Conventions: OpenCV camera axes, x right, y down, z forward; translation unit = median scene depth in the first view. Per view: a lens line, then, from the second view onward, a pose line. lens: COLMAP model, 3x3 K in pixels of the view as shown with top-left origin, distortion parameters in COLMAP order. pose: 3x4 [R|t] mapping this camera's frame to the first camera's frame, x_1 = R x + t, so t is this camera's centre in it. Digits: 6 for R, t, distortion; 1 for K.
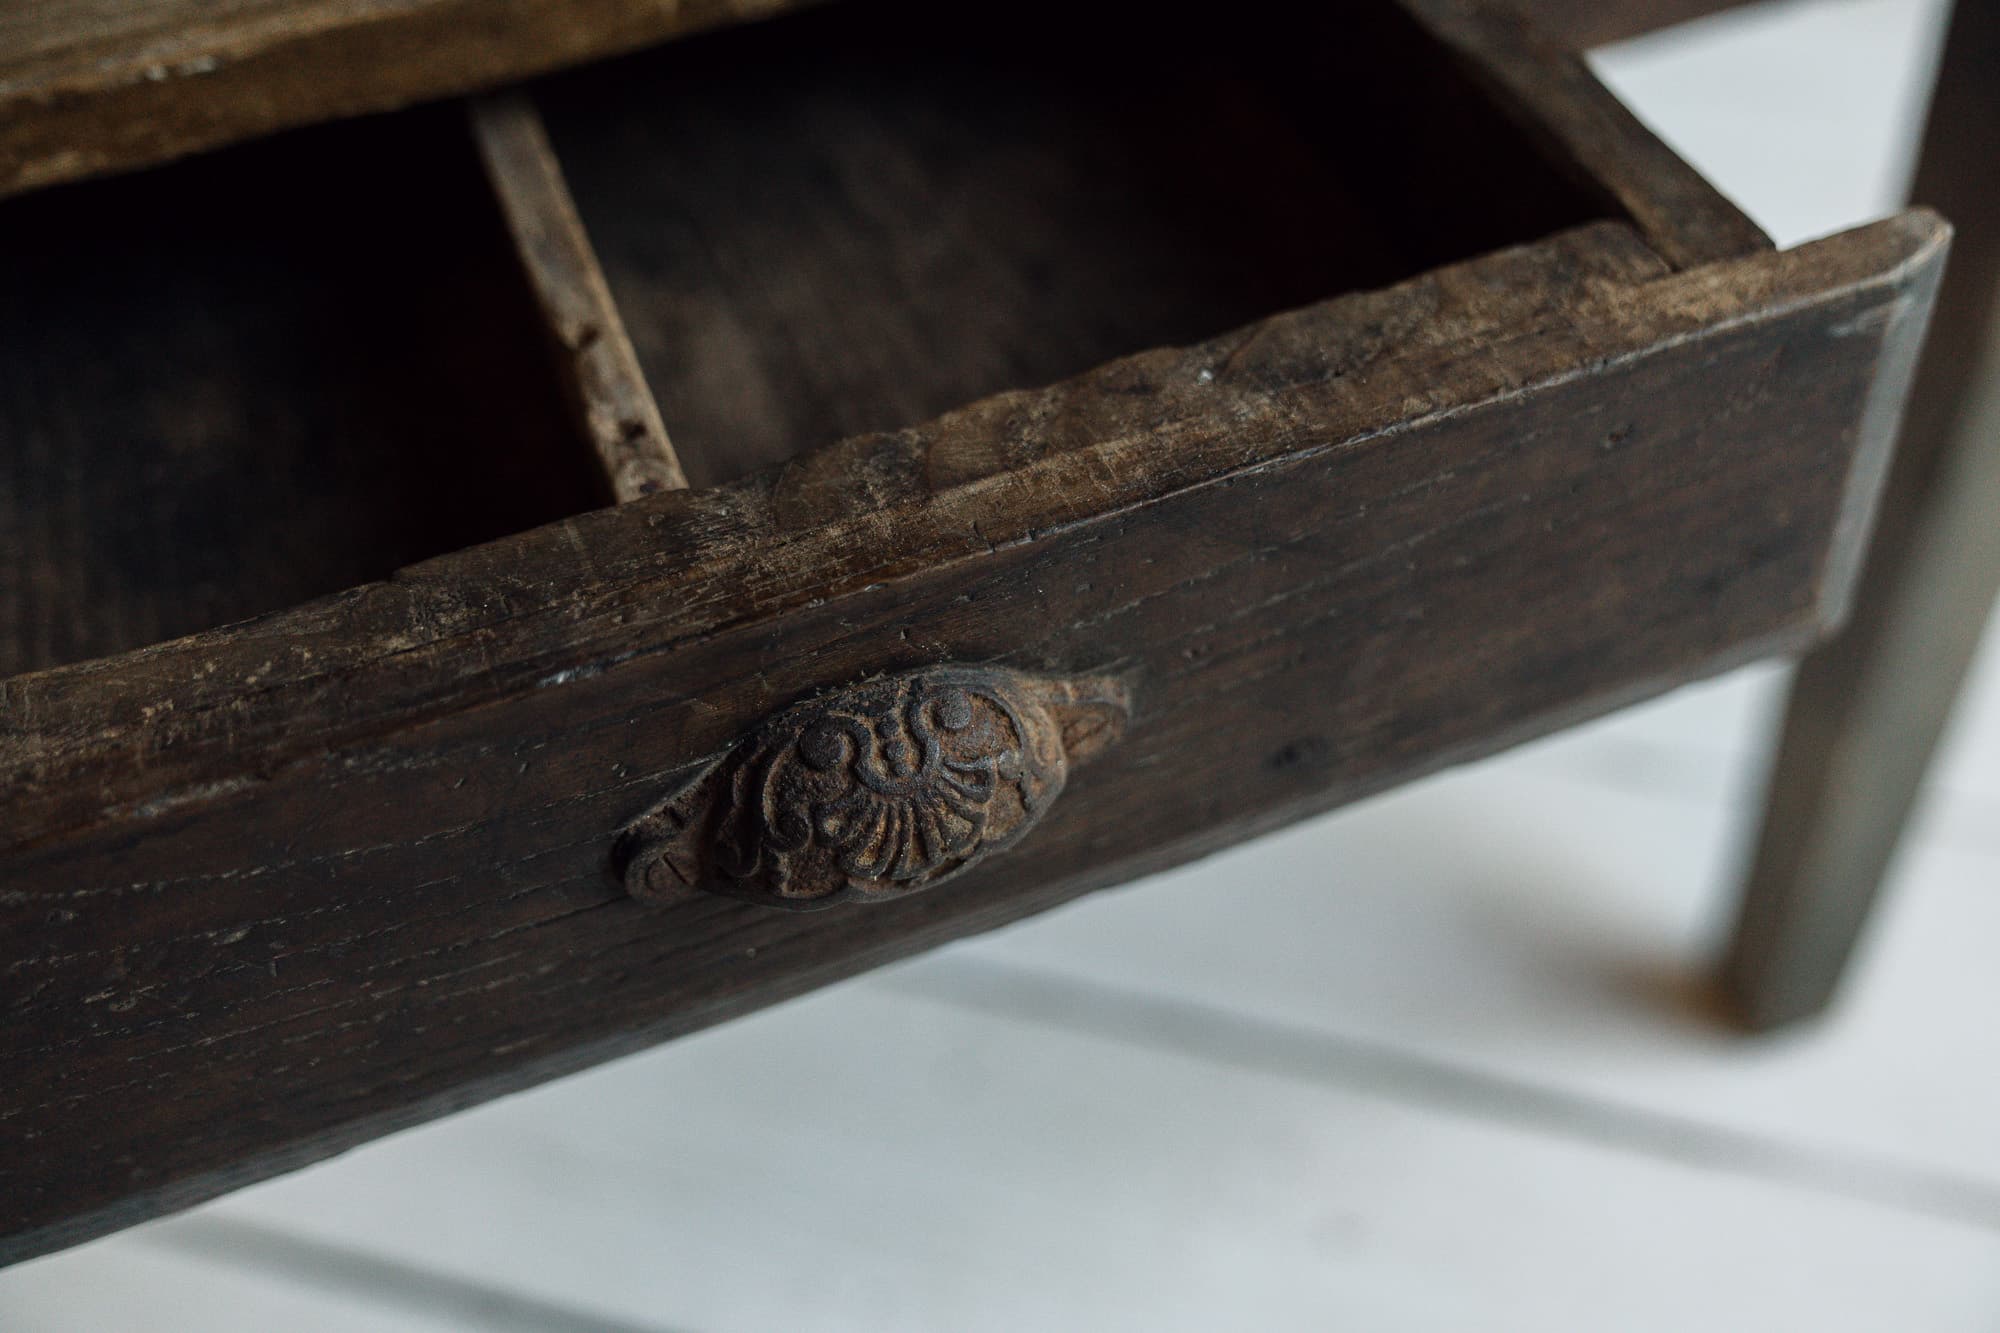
lens RADIAL K [[2294.3, 0, 992.3], [0, 2294.3, 661.7], [0, 0, 1]] dist [0.000573, 0.000000]
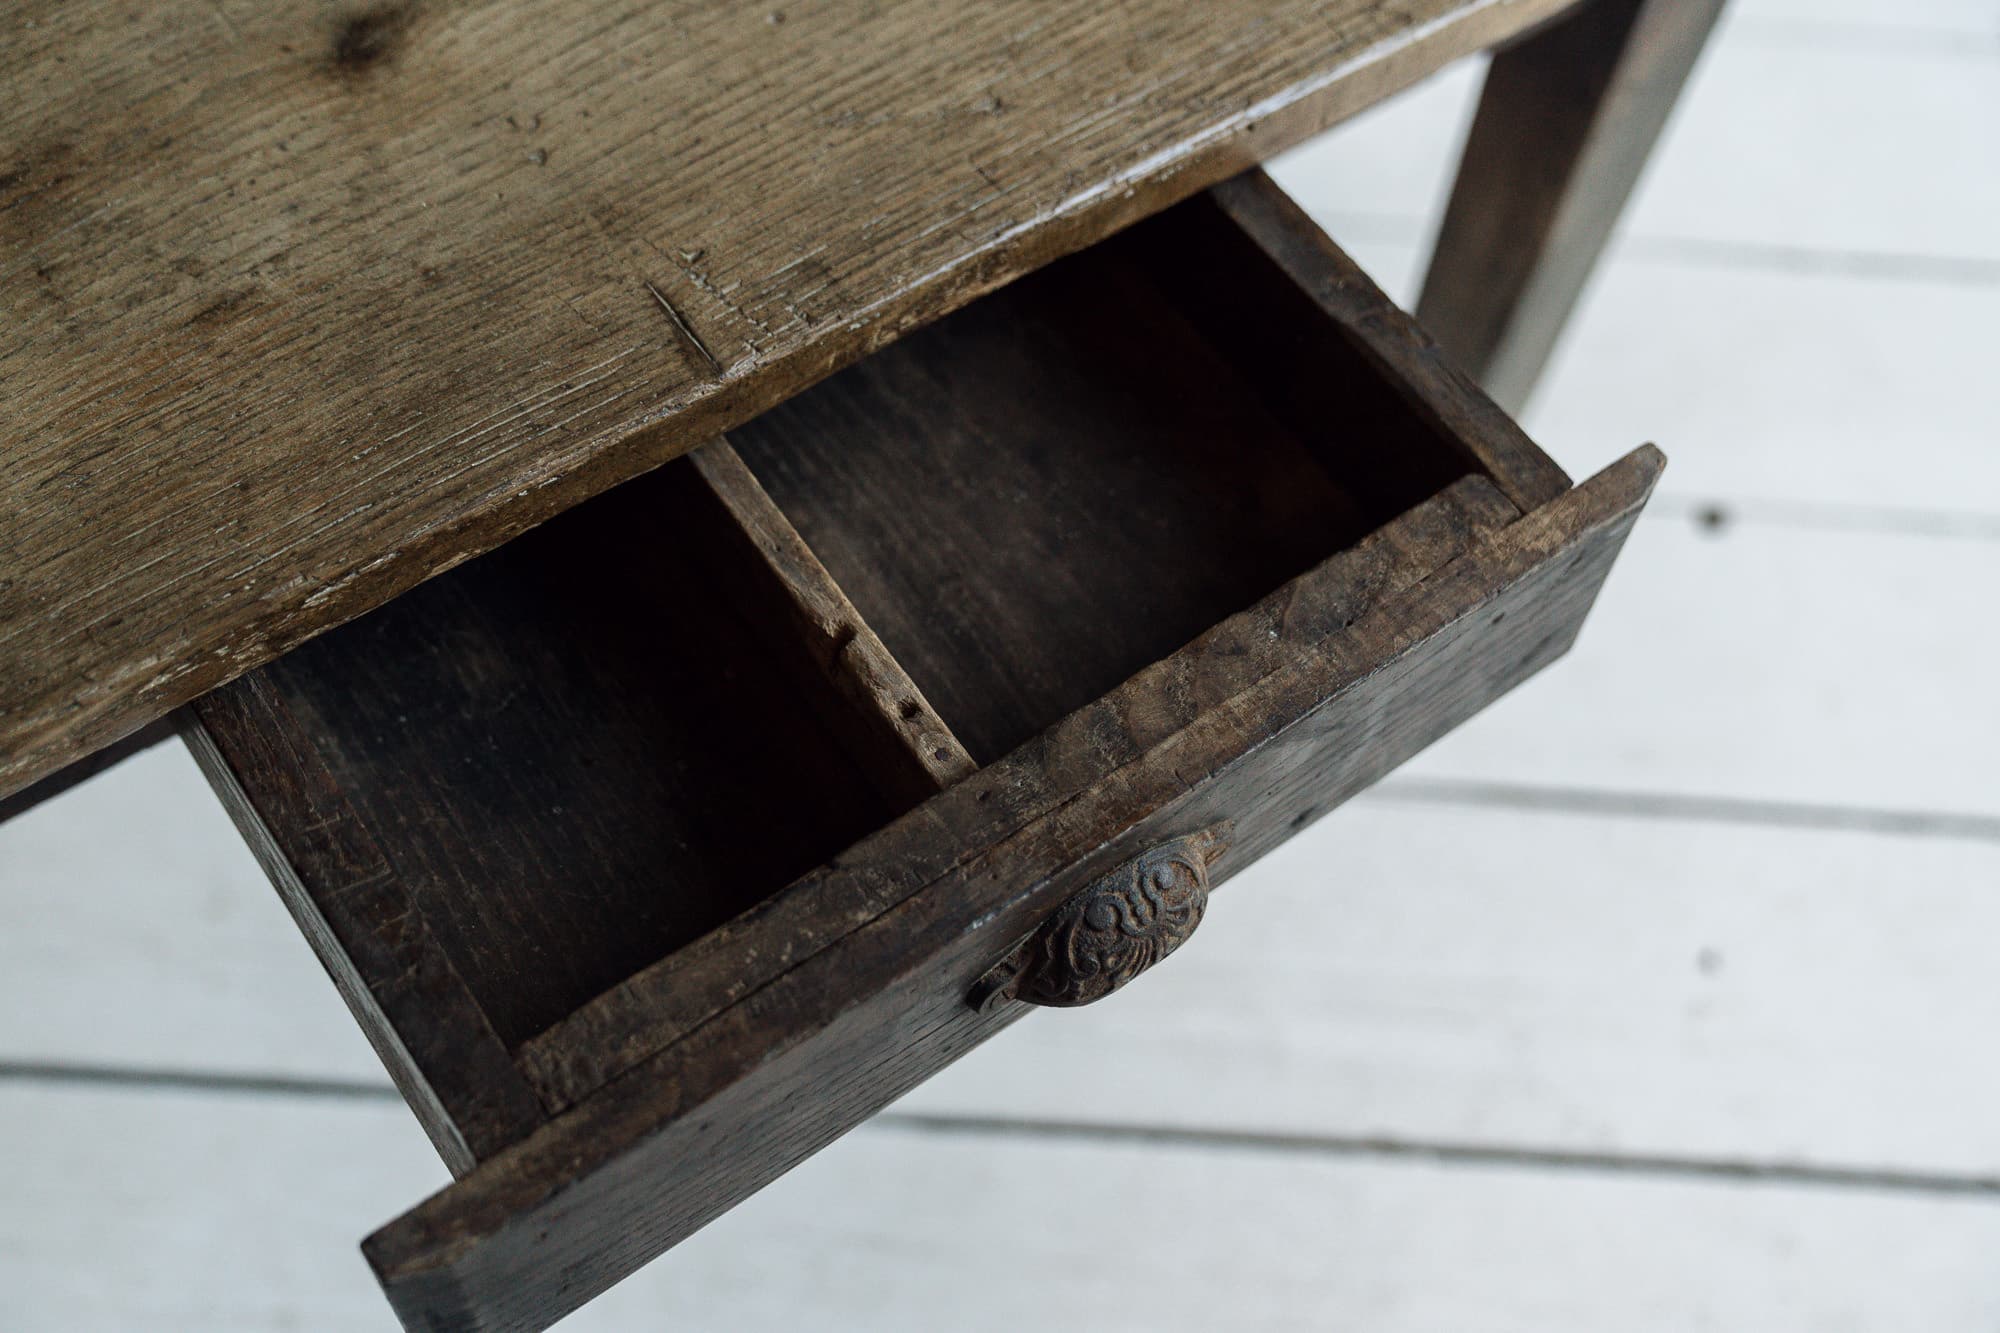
lens RADIAL K [[2294.3, 0, 983.4], [0, 2294.3, 669.1], [0, 0, 1]] dist [0.000573, 0.000000]
pose [[0.957437, -0.155932, 0.242899, -0.503230], [0.097799, 0.966995, 0.235280, -0.507423], [-0.271570, -0.201510, 0.941086, -0.469436]]
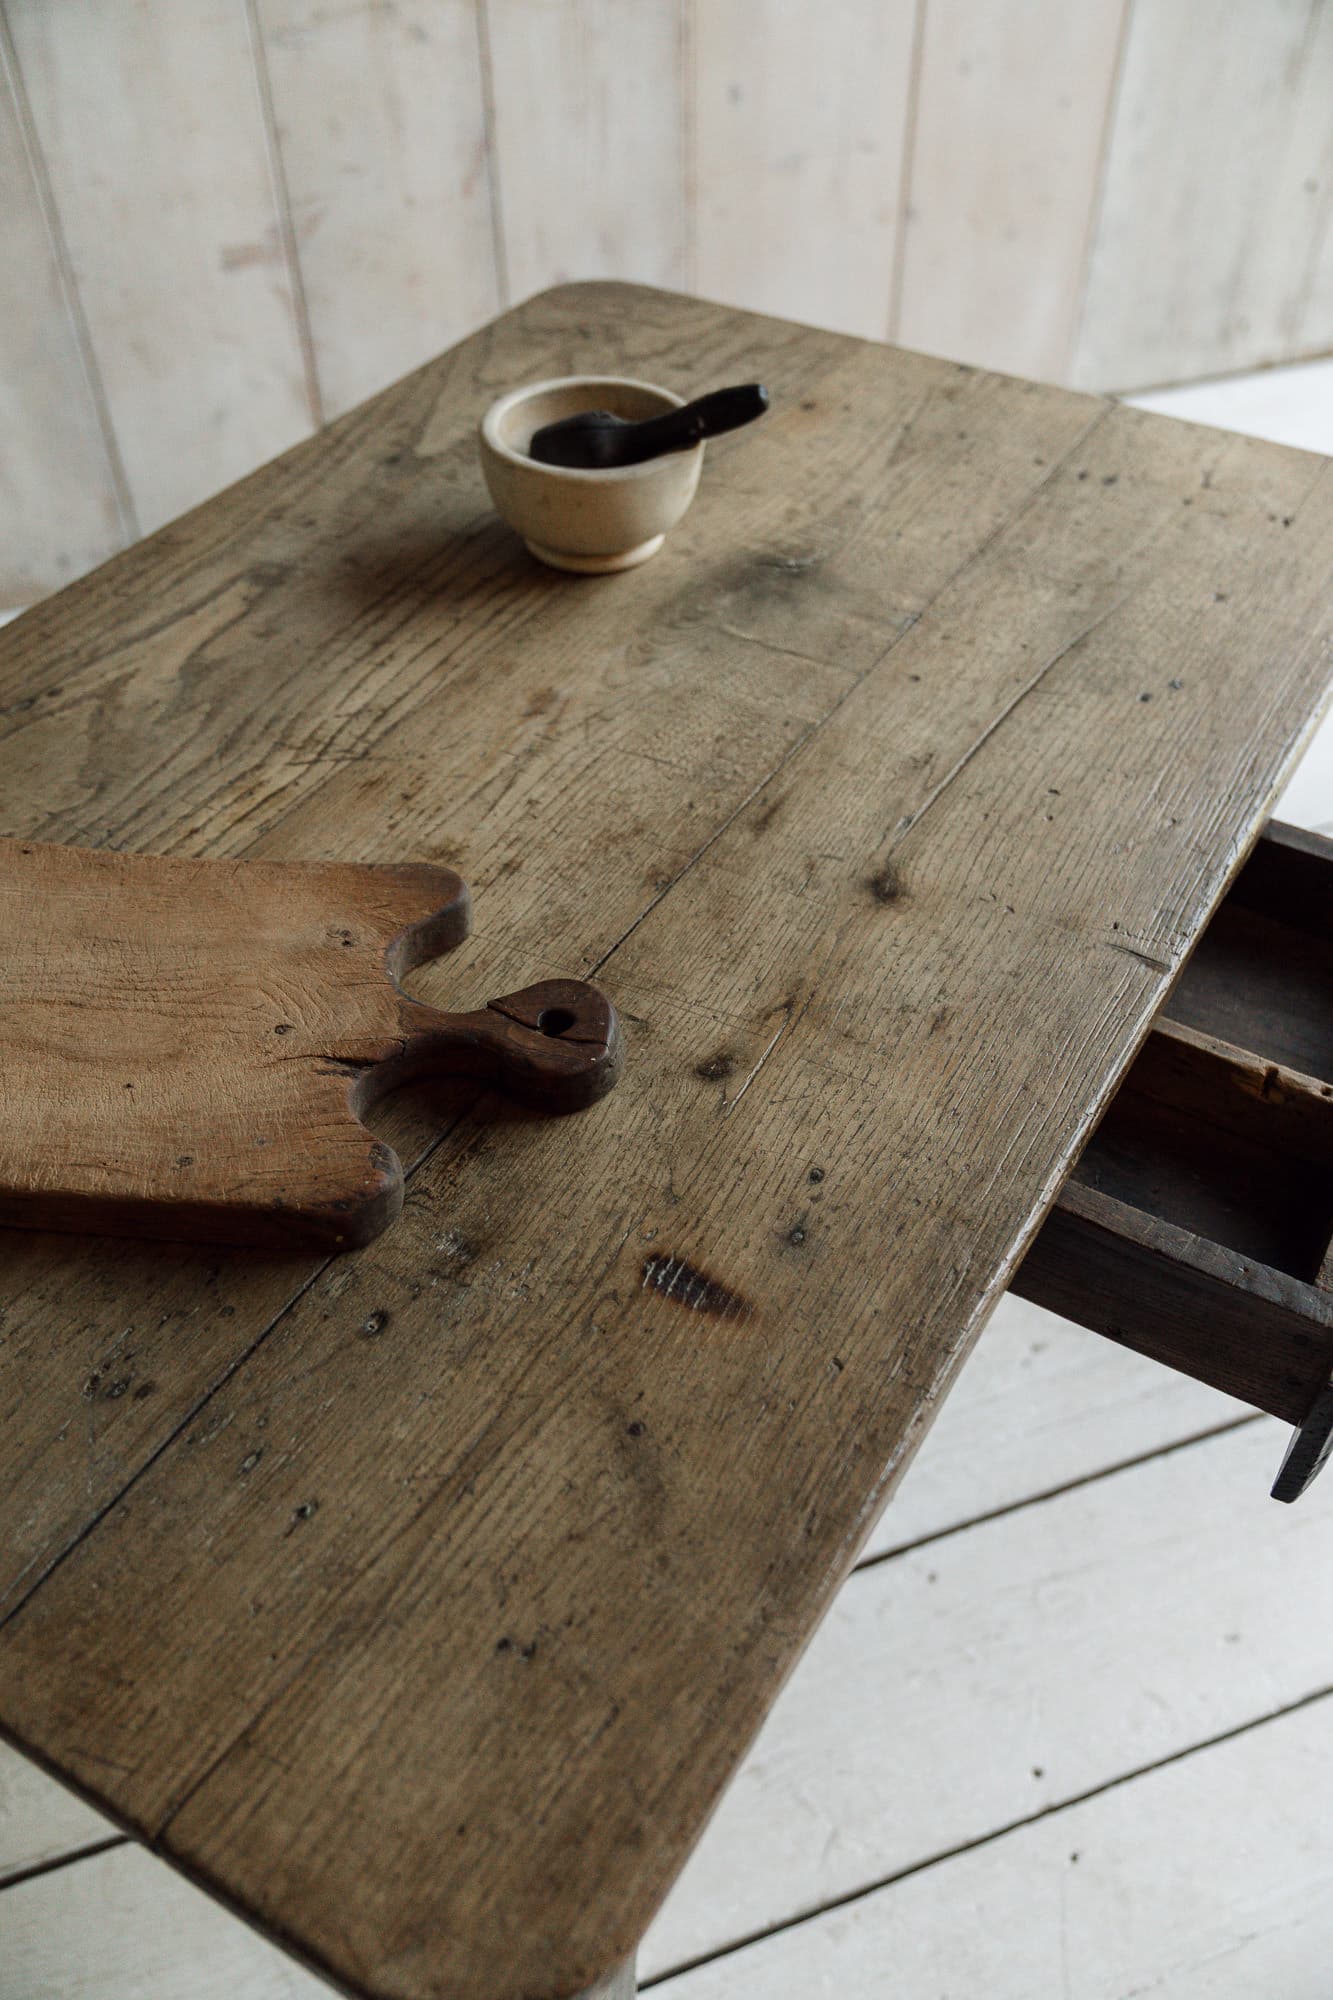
lens RADIAL K [[1672.6, 0, 672.8], [0, 1672.6, 1010.8], [0, 0, 1]] dist [-0.017250, 0.030867]
pose [[0.786102, -0.395820, 0.474732, -1.944722], [0.409644, 0.908784, 0.079398, -0.767201], [-0.462856, 0.132057, 0.876542, -0.579366]]
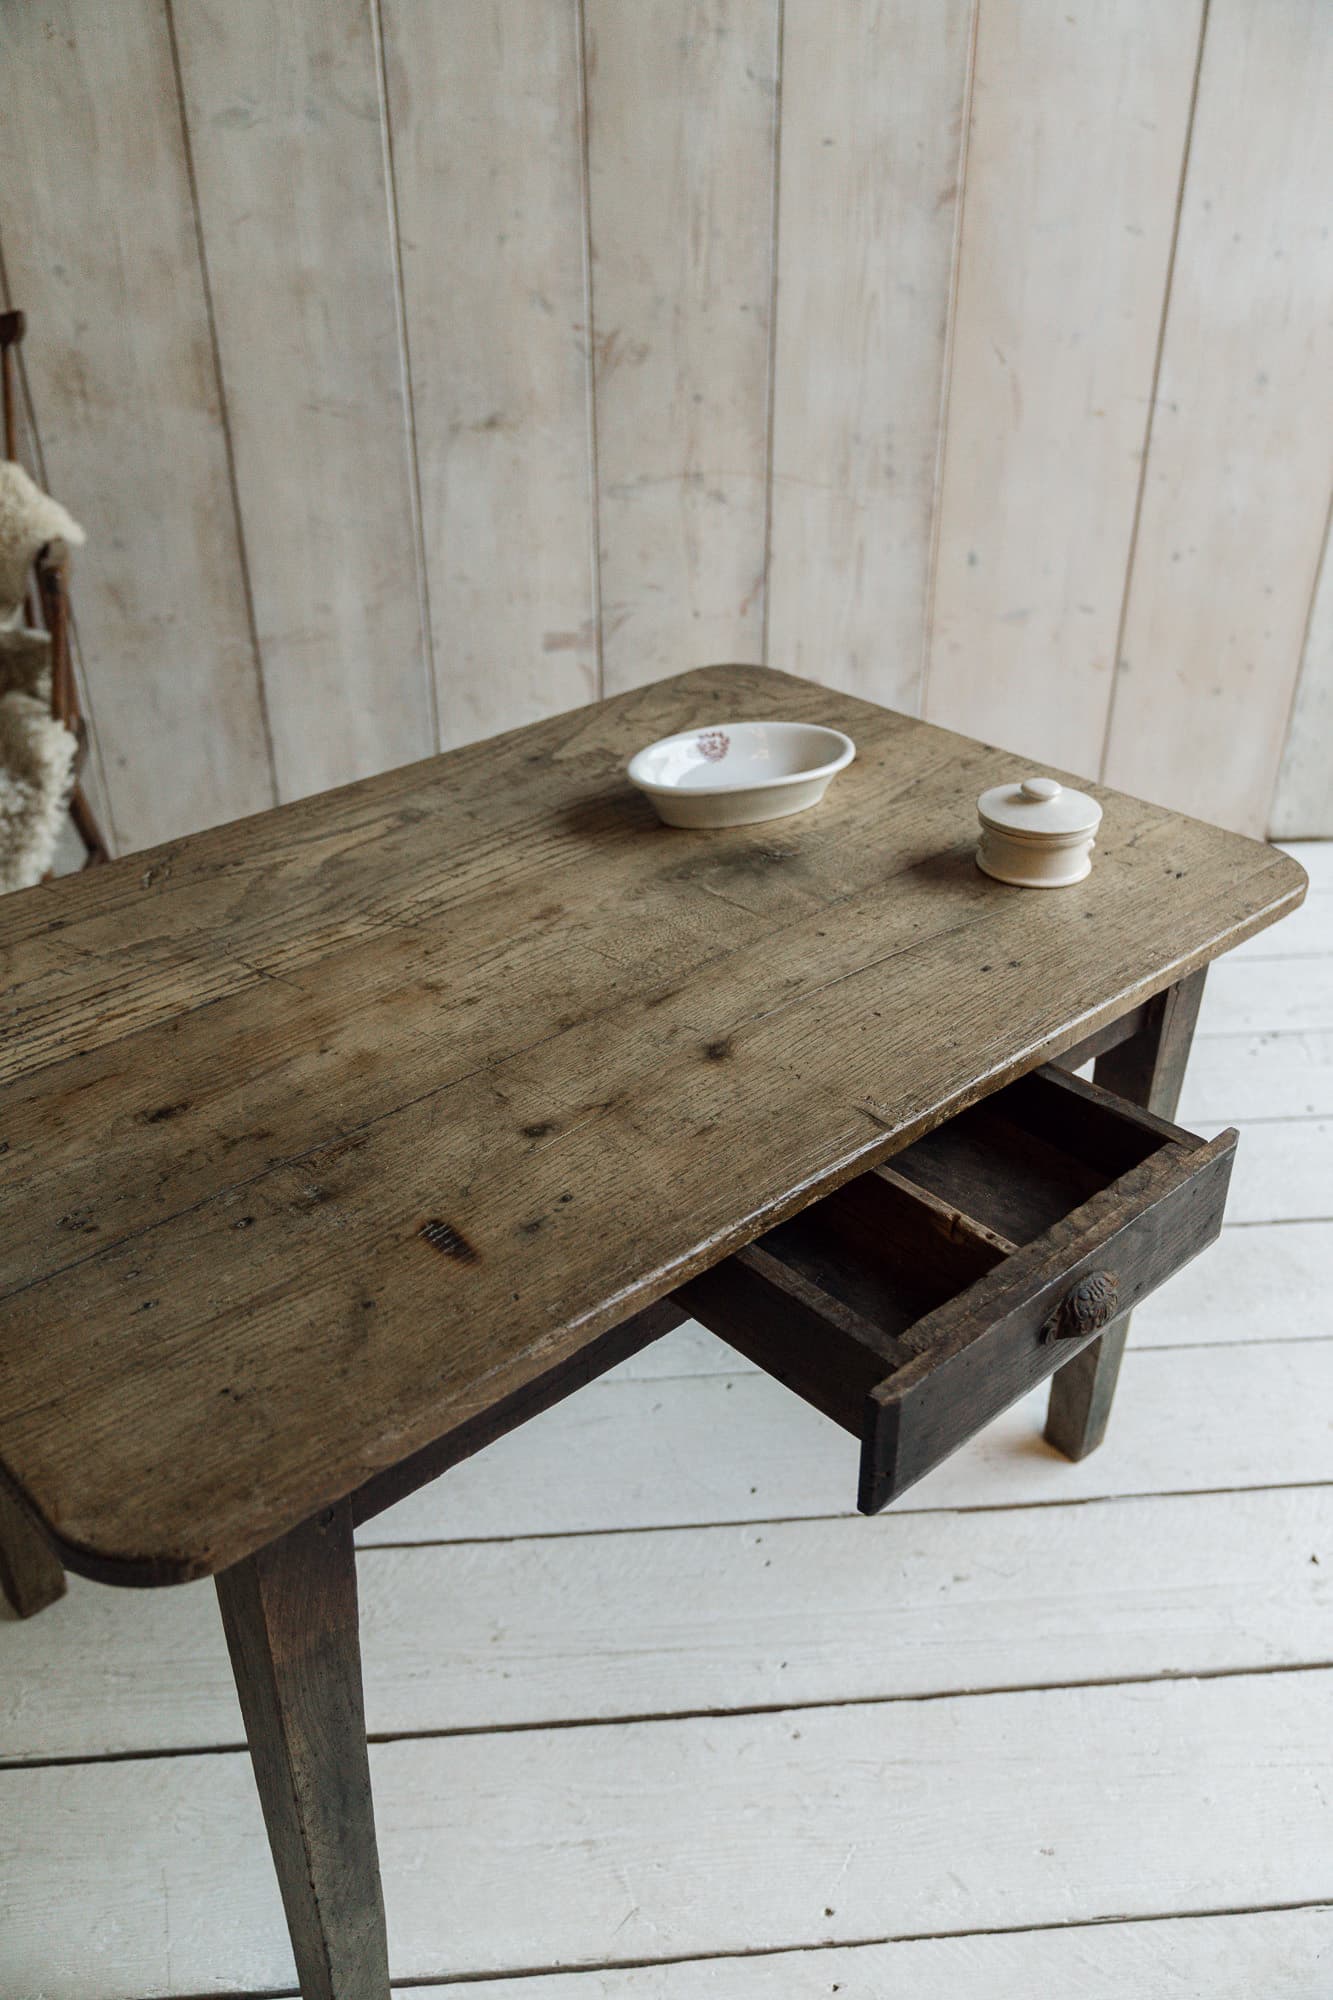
lens RADIAL K [[1672.6, 0, 671.0], [0, 1672.6, 1003.9], [0, 0, 1]] dist [-0.017250, 0.030867]
pose [[0.925504, -0.144149, 0.350233, -1.716635], [0.231362, 0.947321, -0.221484, 0.033356], [-0.299856, 0.286015, 0.910100, -1.675073]]
